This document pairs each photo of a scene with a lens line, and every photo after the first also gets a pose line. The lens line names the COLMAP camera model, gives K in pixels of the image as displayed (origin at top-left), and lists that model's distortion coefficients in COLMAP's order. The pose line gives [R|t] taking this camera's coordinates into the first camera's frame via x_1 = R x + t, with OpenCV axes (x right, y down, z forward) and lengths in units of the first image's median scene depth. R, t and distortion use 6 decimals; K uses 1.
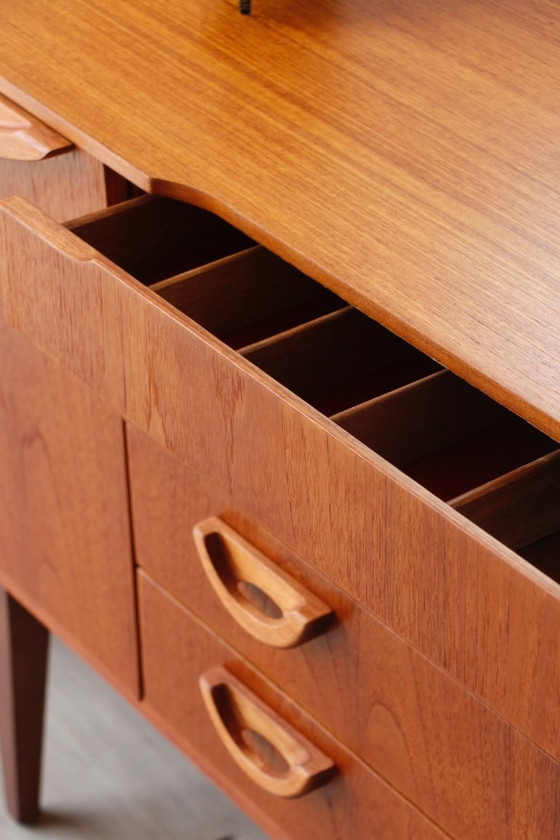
lens RADIAL K [[2522.6, 0, 279.0], [0, 2522.6, 435.2], [0, 0, 1]] dist [0.483859, -0.020515]
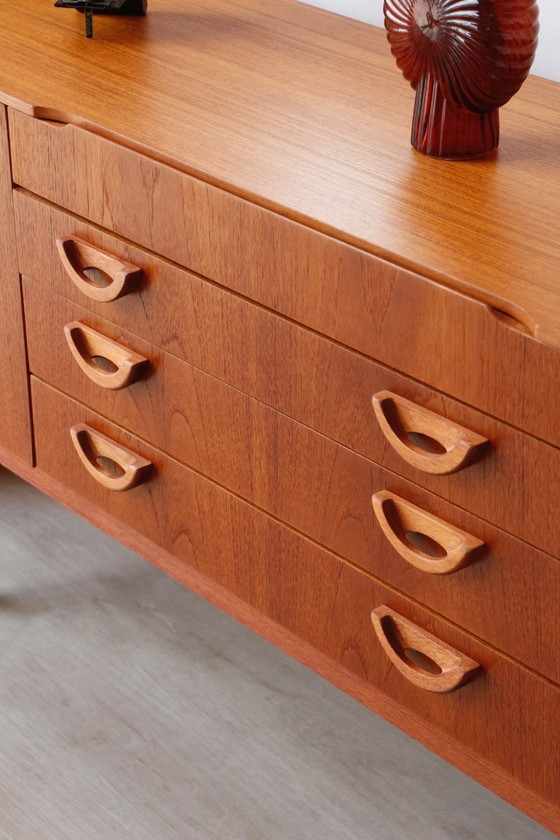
lens RADIAL K [[1960.5, 0, 280.0], [0, 1960.5, 420.0], [0, 0, 1]] dist [0.312881, 0.760193]
pose [[0.997295, -0.019241, 0.070935, 0.014655], [0.026695, 0.994043, -0.105671, 0.237160], [-0.068480, 0.107279, 0.991868, -0.283614]]
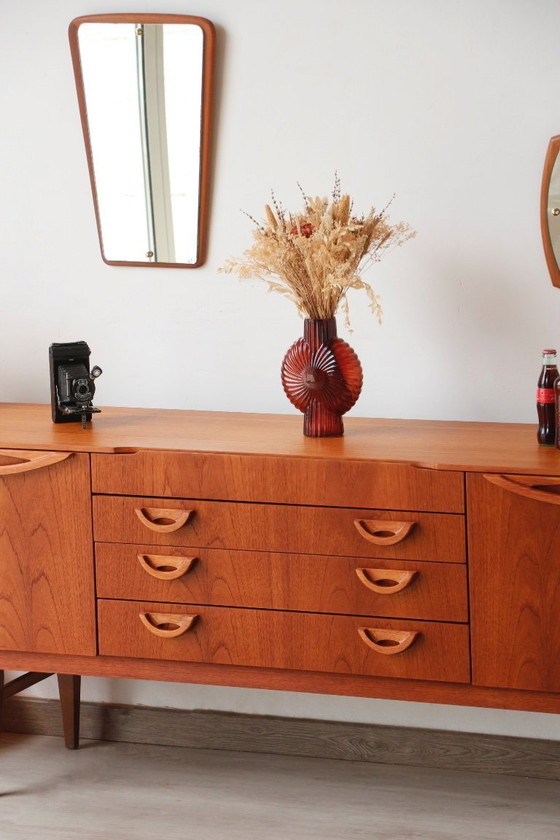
lens RADIAL K [[3110.1, 0, 278.2], [0, 3110.1, 434.5], [0, 0, 1]] dist [0.848320, 2.437837]
pose [[0.856486, -0.095957, 0.507173, -1.880532], [0.291520, 0.900784, -0.321875, 1.228004], [-0.425968, 0.423533, 0.799482, -2.321968]]
